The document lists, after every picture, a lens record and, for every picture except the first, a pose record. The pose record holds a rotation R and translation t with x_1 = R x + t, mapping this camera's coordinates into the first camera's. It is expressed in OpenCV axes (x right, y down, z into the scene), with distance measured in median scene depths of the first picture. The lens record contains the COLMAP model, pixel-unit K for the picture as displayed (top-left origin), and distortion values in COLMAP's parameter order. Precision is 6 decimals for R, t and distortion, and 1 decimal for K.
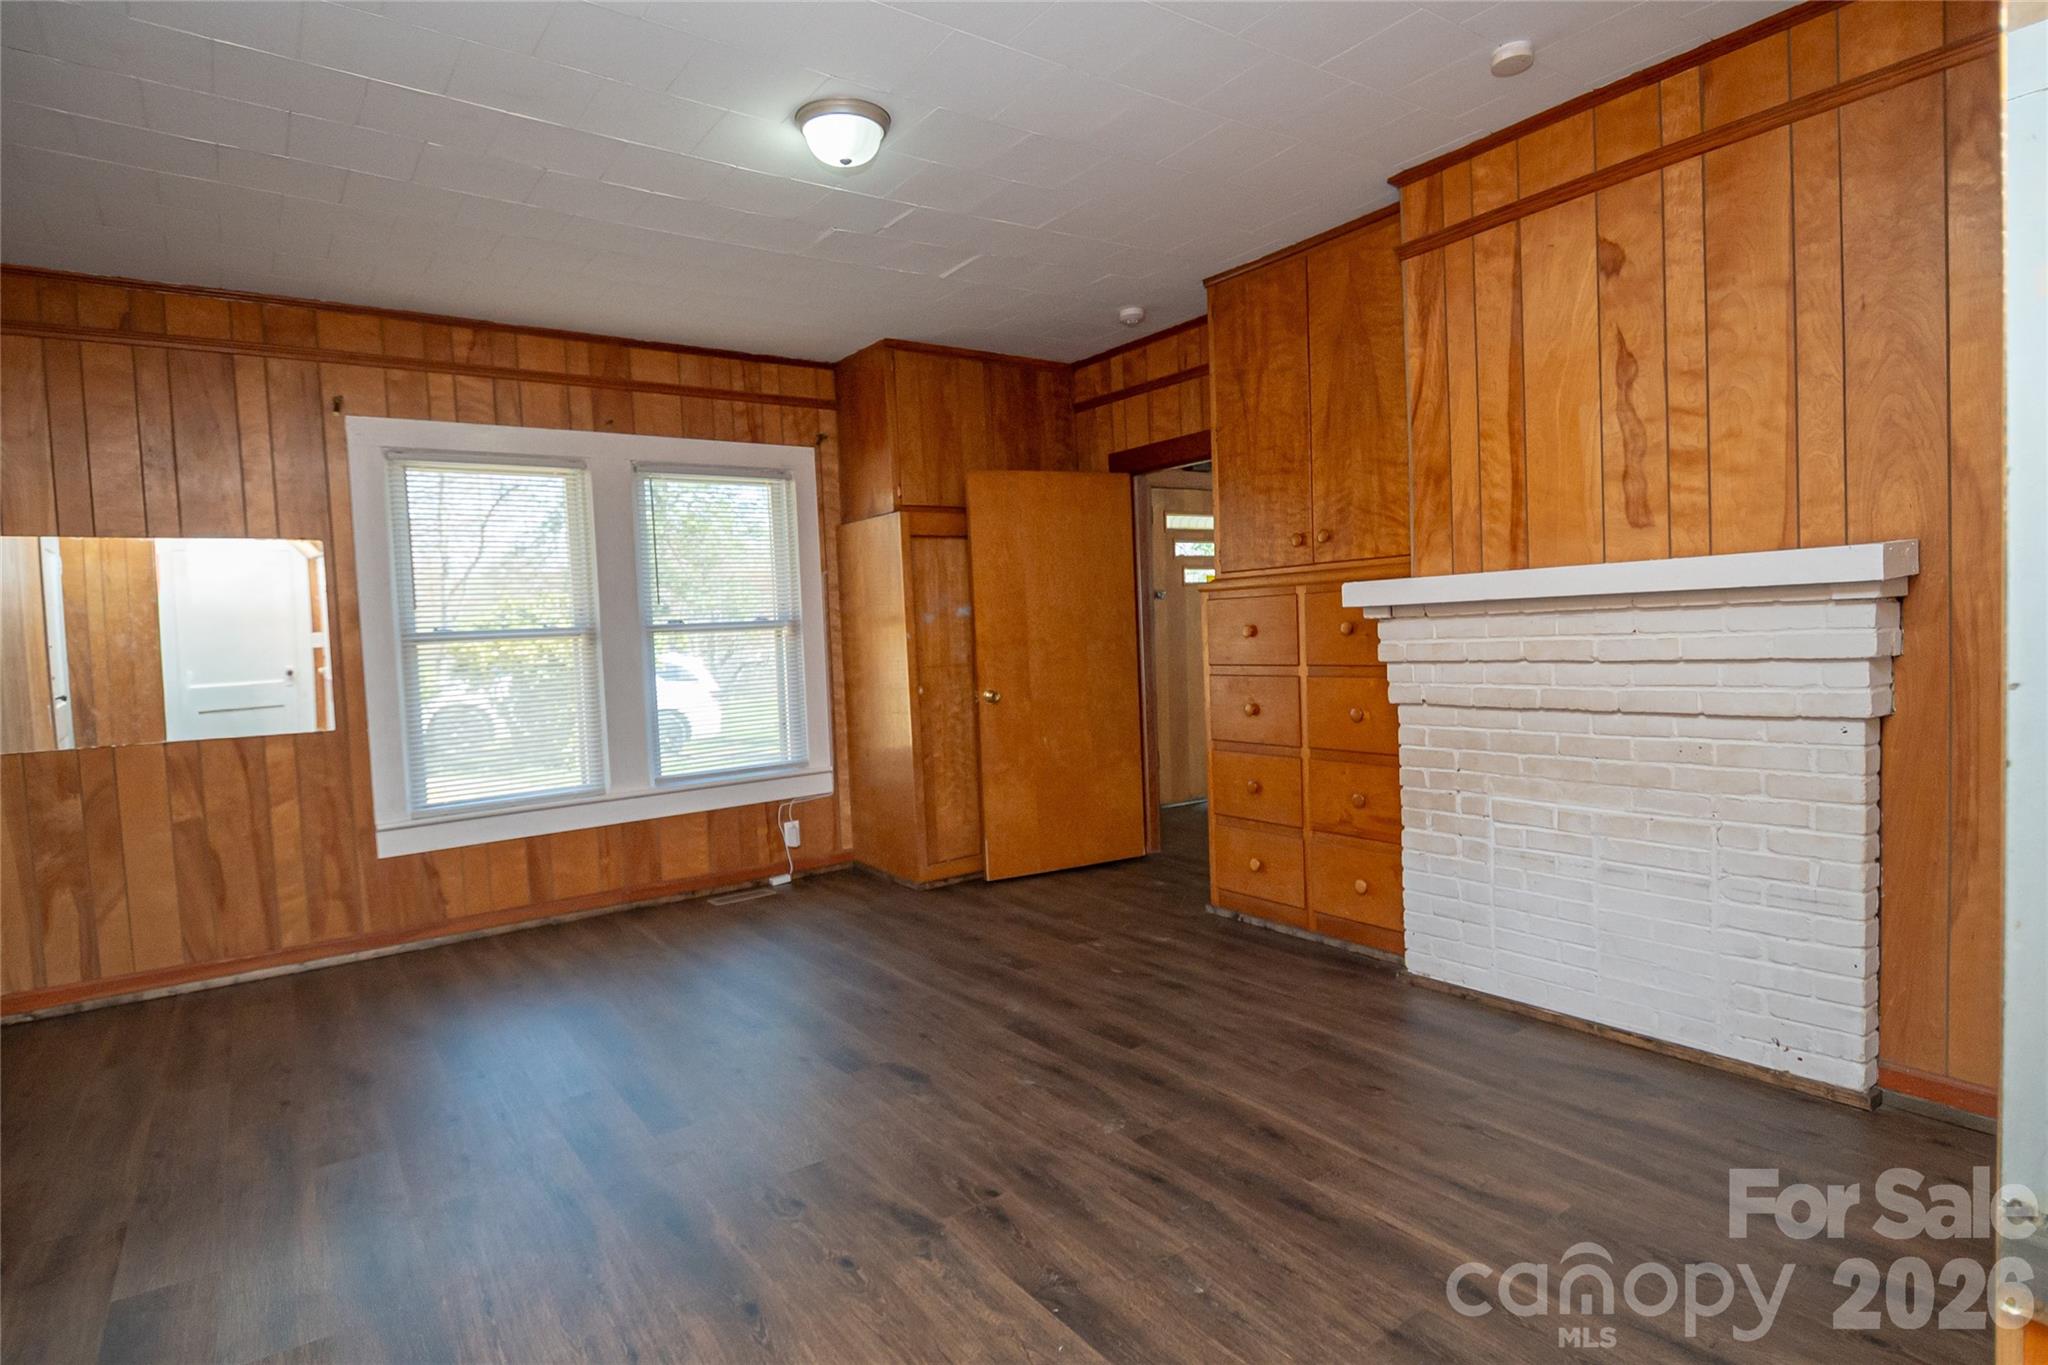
lens RADIAL K [[1066.3, 0, 1030.3], [0, 1066.3, 682.4], [0, 0, 1]] dist [0.002632, -0.000426]
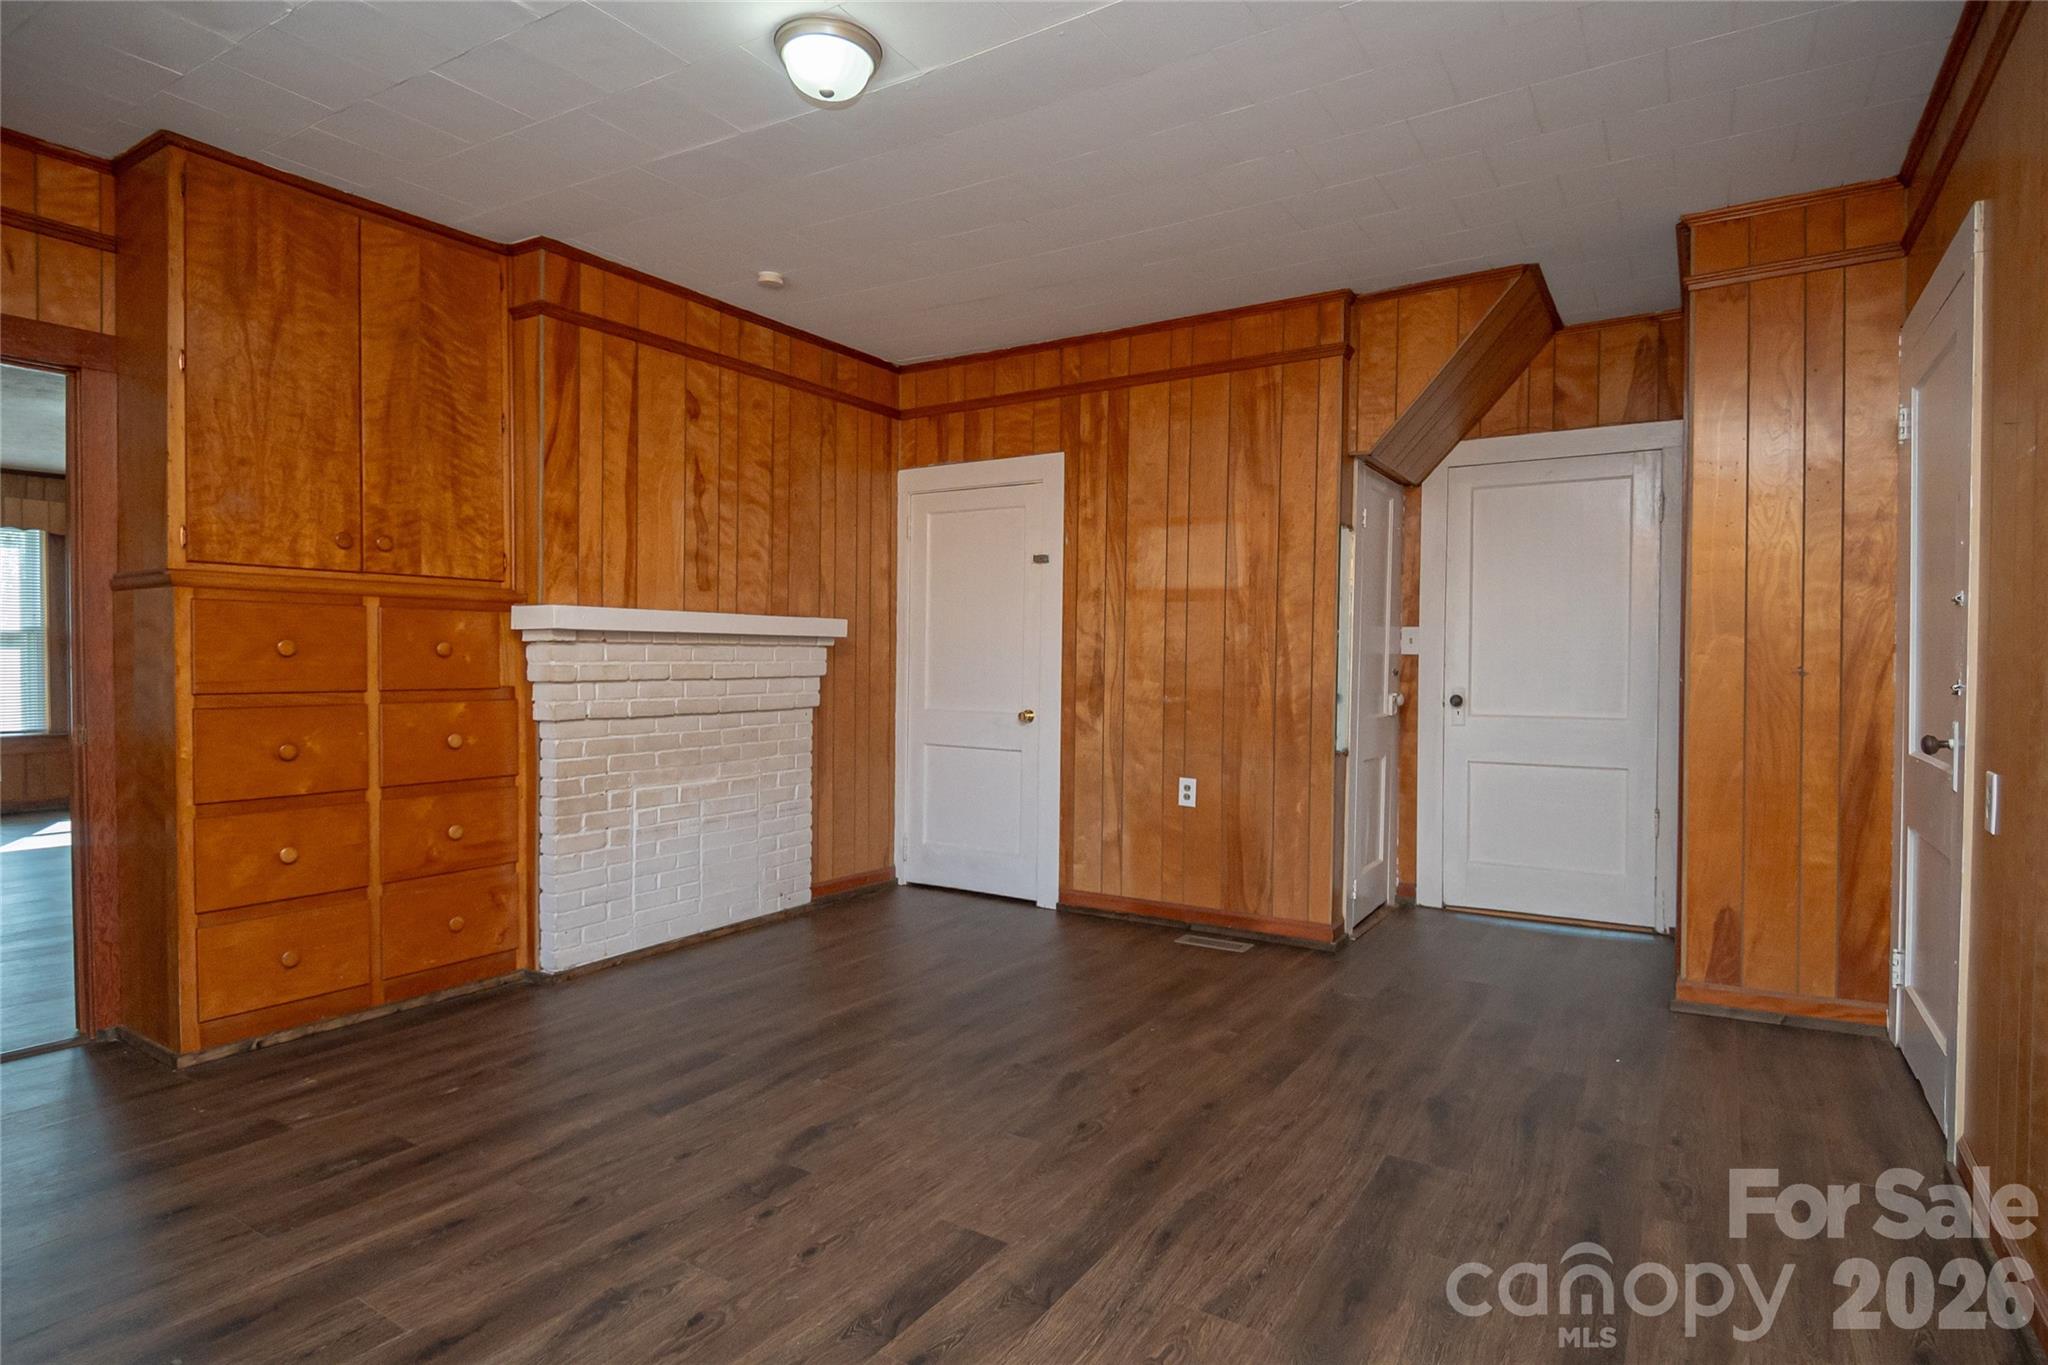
lens RADIAL K [[1092.6, 0, 1024.8], [0, 1092.6, 675.9], [0, 0, 1]] dist [0.000666, -0.000325]
pose [[-0.371973, 0.024487, 0.927920, -0.901033], [0.057272, 0.998353, -0.003387, 0.005471], [-0.926475, 0.051884, -0.372763, 1.022854]]
